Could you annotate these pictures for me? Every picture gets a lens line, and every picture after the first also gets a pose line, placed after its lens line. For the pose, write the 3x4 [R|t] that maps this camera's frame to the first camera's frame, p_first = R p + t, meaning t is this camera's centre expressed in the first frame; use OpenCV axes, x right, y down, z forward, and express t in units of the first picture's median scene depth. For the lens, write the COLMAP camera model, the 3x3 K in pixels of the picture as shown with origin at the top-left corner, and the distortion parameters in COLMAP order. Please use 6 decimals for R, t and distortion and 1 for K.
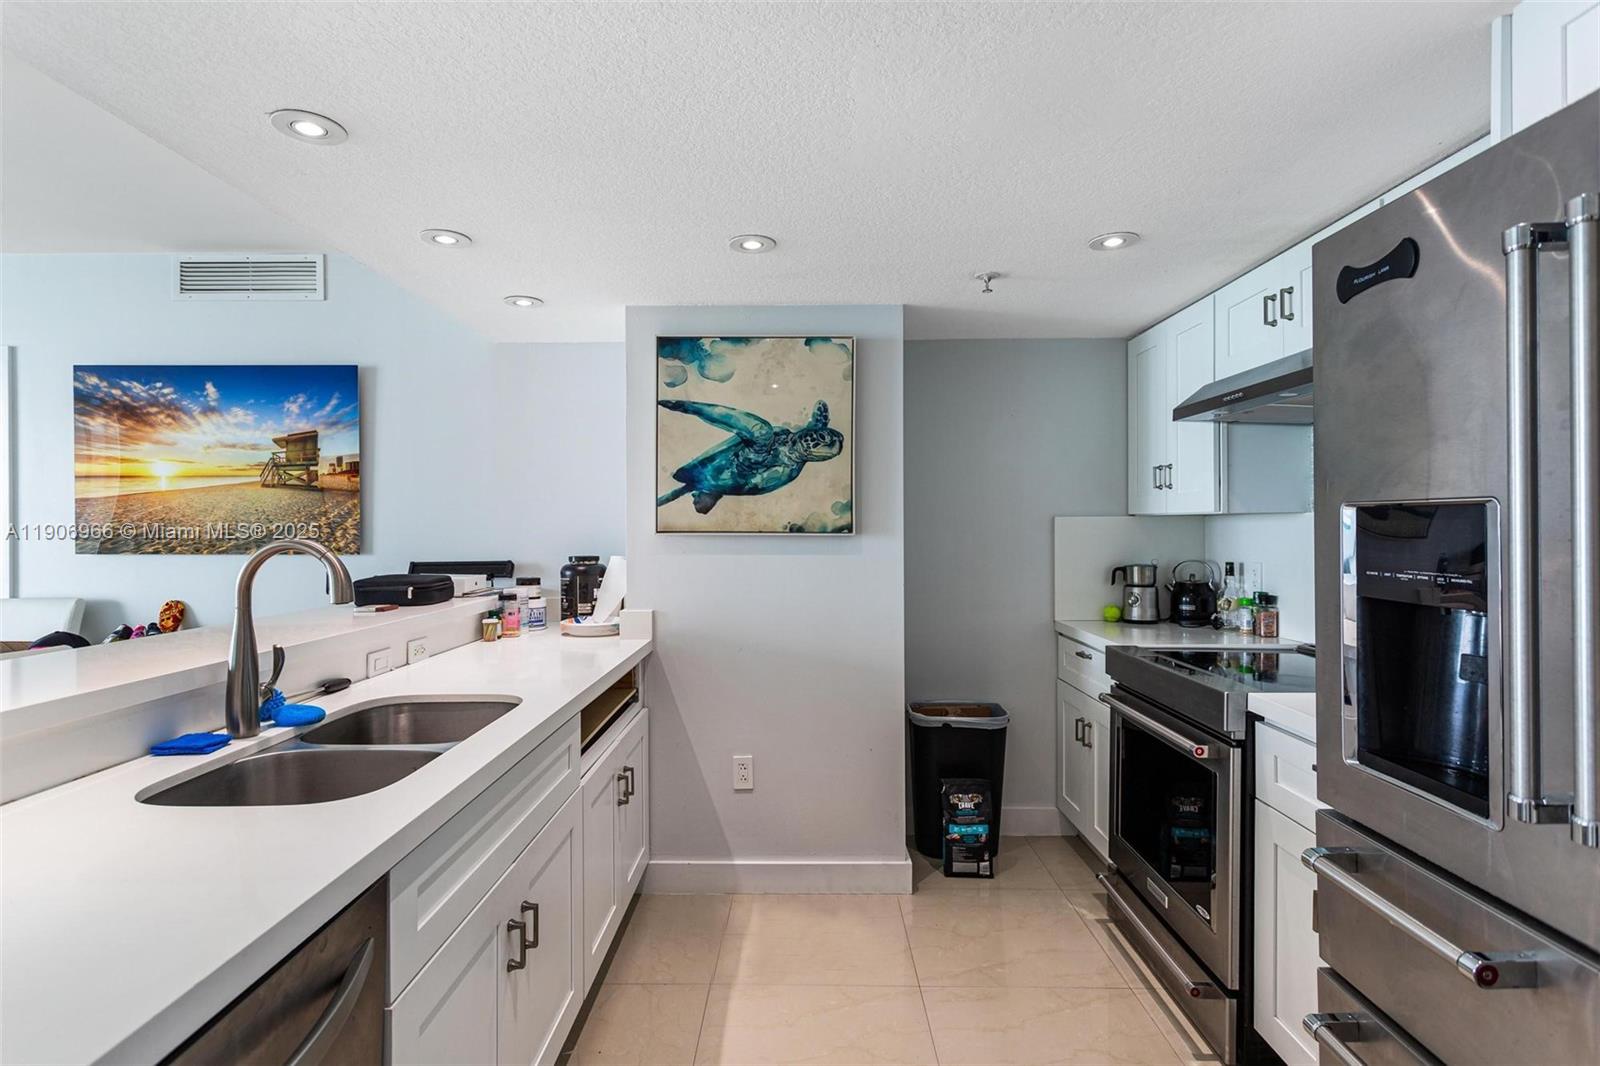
lens RADIAL K [[769.4, 0, 804.5], [0, 769.4, 525.9], [0, 0, 1]] dist [0.002479, 0.002083]
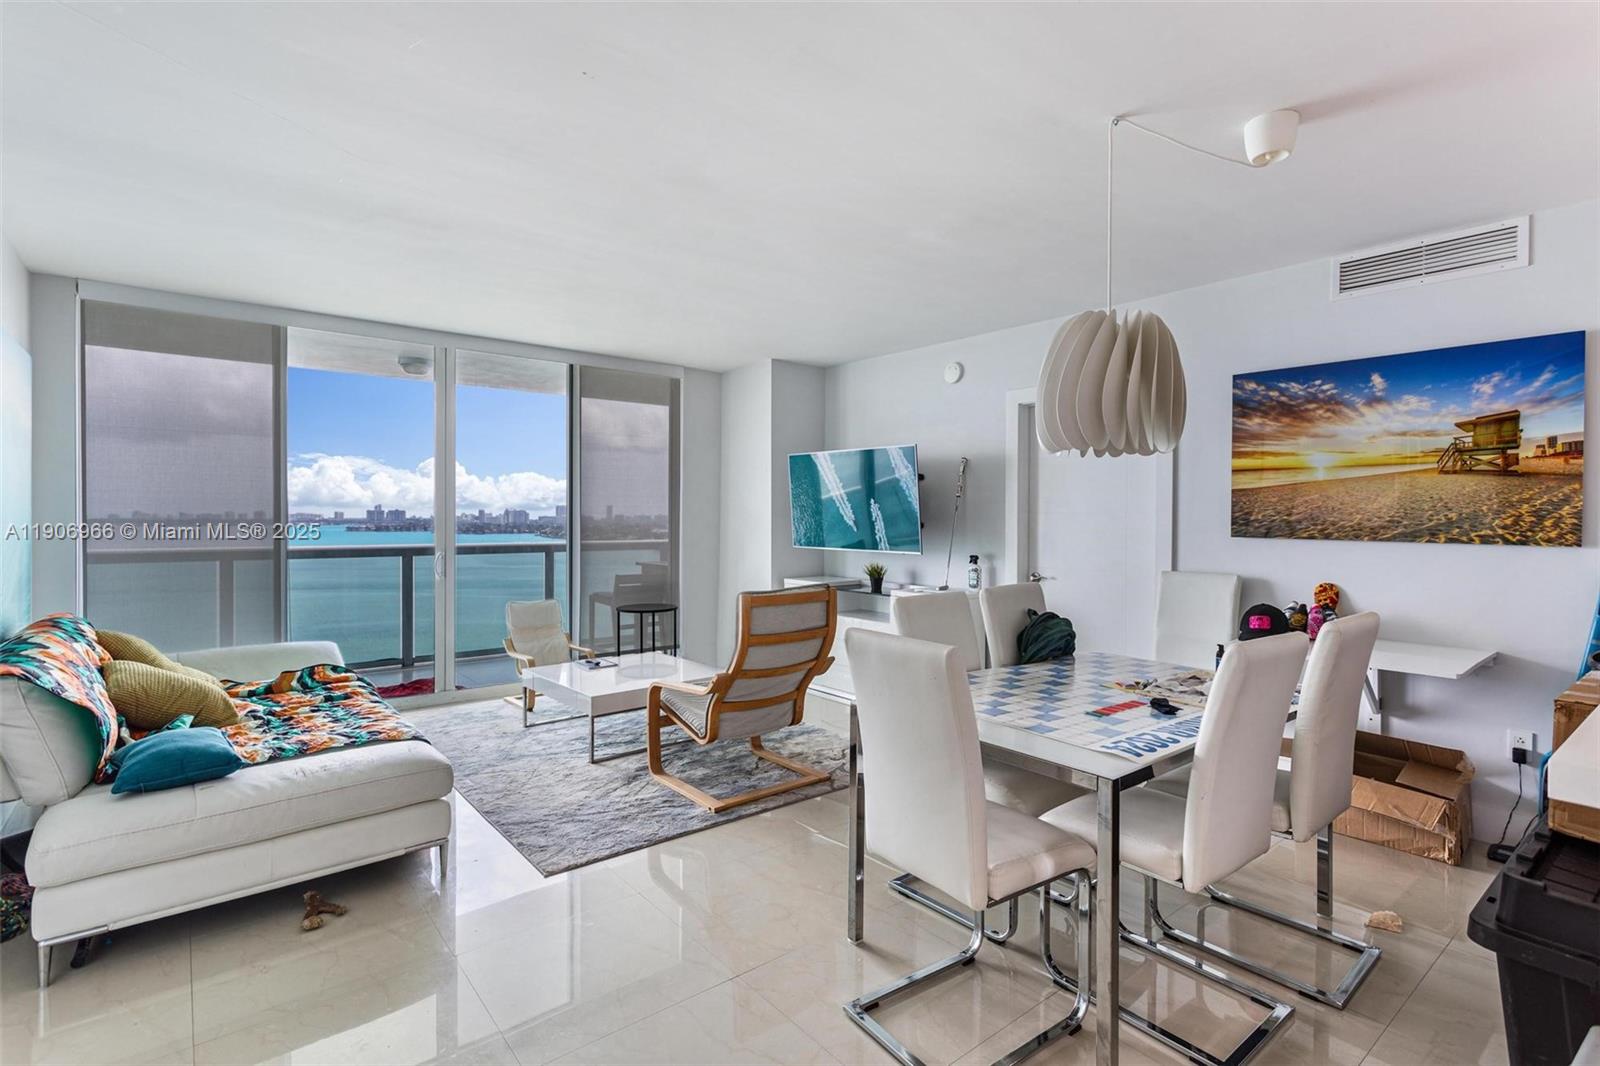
lens RADIAL K [[769.4, 0, 773.2], [0, 769.4, 516.3], [0, 0, 1]] dist [0.002479, 0.002083]
pose [[0.611350, 0.008962, -0.791310, -0.447062], [-0.004626, 0.999959, 0.007751, -0.000335], [0.791347, -0.001078, 0.611366, -0.262275]]
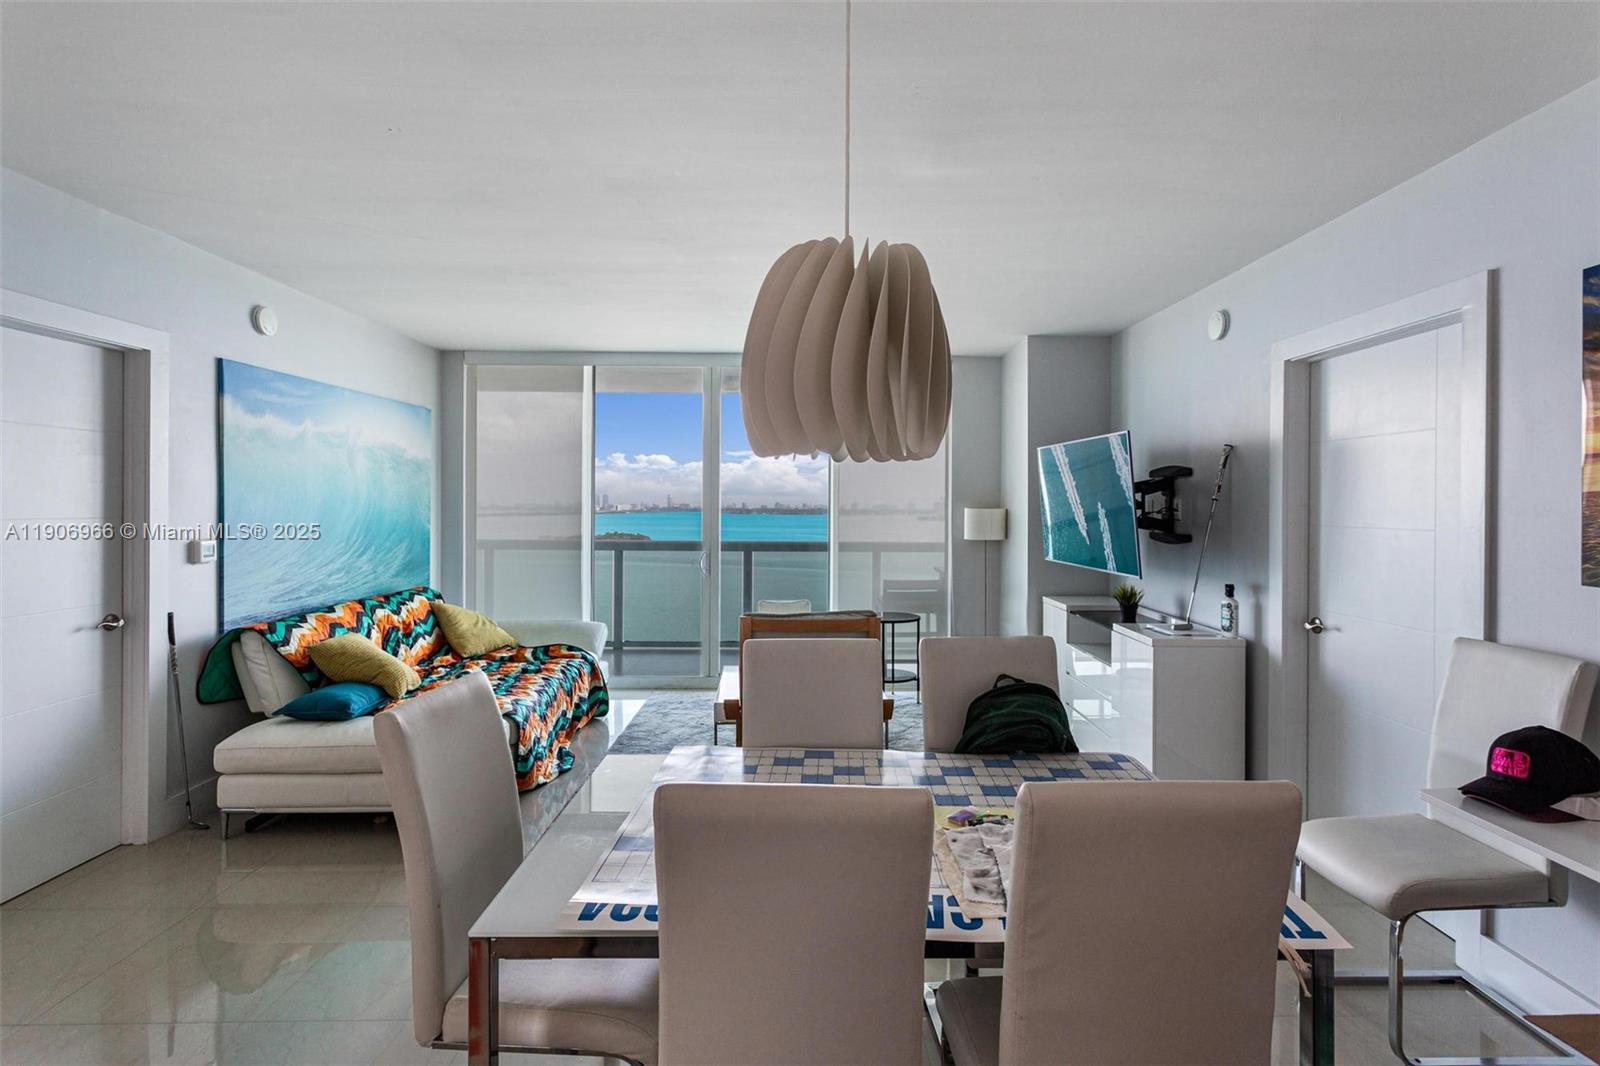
lens RADIAL K [[769.4, 0, 803.8], [0, 769.4, 509.0], [0, 0, 1]] dist [0.002479, 0.002083]
pose [[0.008826, 0.011553, -0.999894, -0.351975], [-0.001459, 0.999932, 0.011541, -0.028812], [0.999960, 0.001357, 0.008842, 0.392133]]
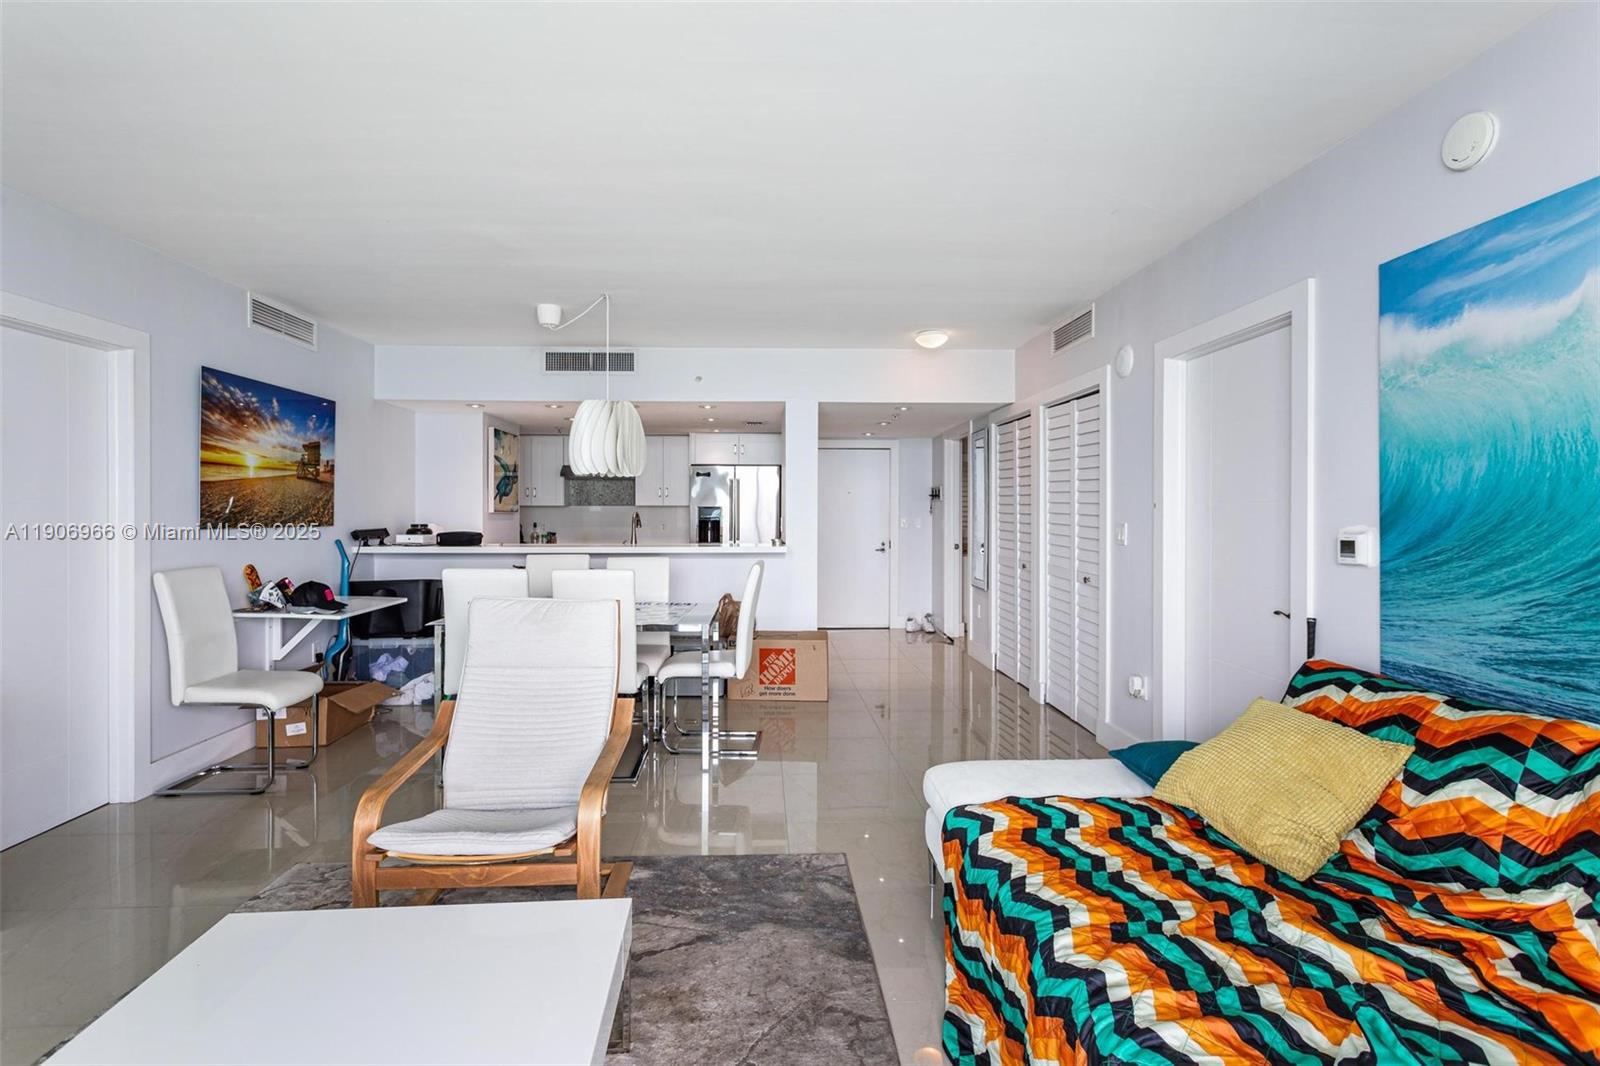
lens RADIAL K [[769.4, 0, 794.9], [0, 769.4, 535.2], [0, 0, 1]] dist [0.002479, 0.002083]
pose [[-0.050806, -0.027063, 0.998342, -2.148873], [-0.004719, 0.999628, 0.026858, 0.010571], [-0.998697, -0.003346, -0.050915, 0.169648]]
